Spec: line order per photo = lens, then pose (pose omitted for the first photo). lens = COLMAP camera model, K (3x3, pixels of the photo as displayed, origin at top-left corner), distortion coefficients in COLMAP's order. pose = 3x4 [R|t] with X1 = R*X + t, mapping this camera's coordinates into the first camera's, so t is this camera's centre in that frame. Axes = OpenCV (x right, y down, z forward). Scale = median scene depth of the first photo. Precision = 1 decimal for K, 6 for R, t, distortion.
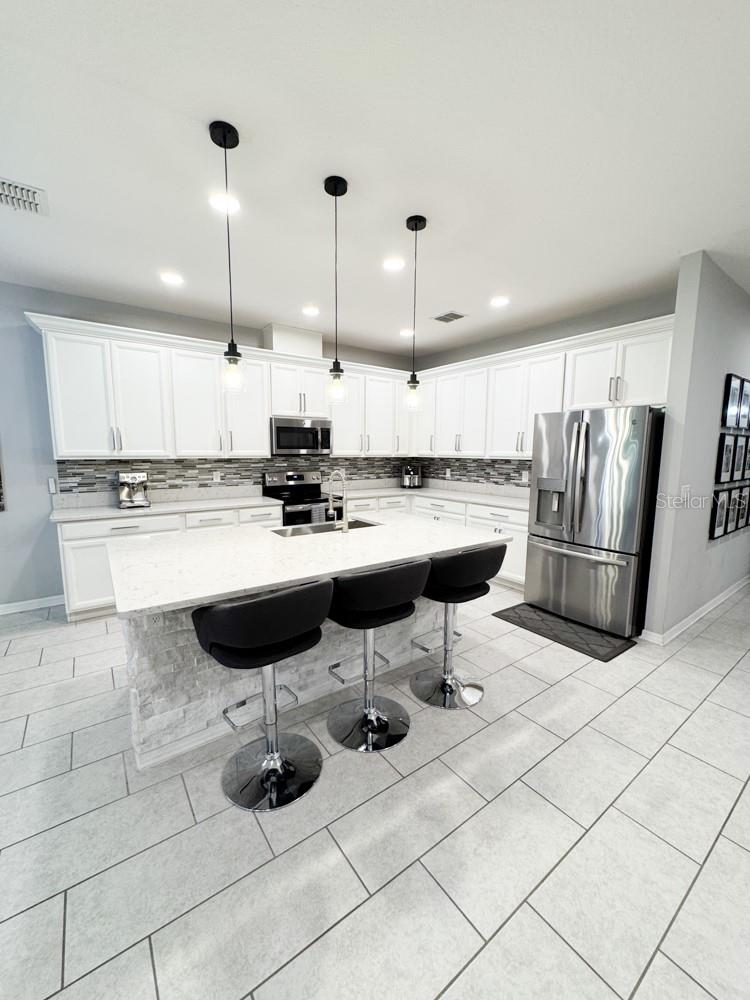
lens RADIAL K [[397.1, 0, 374.8], [0, 397.1, 500.8], [0, 0, 1]] dist [-0.001424, -0.000532]
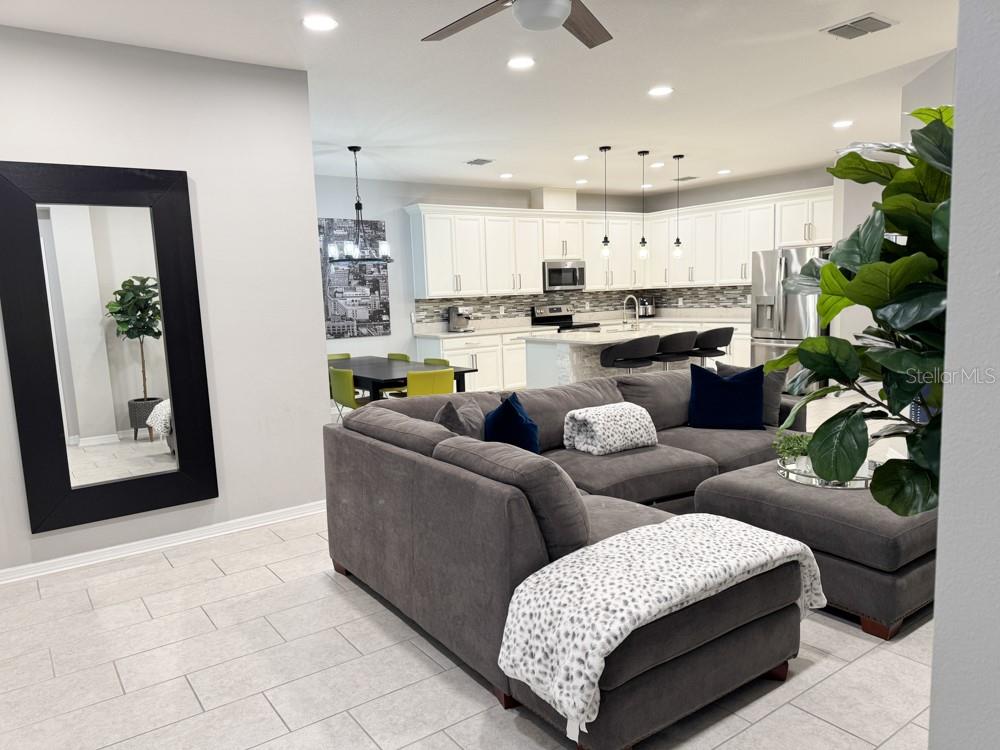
lens RADIAL K [[701.6, 0, 495.5], [0, 701.6, 381.0], [0, 0, 1]] dist [0.078850, -0.007105]
pose [[0.999034, -0.041768, -0.013681, -0.415299], [0.041782, 0.999126, 0.000716, 0.169612], [0.013639, -0.001287, 0.999906, -1.296369]]
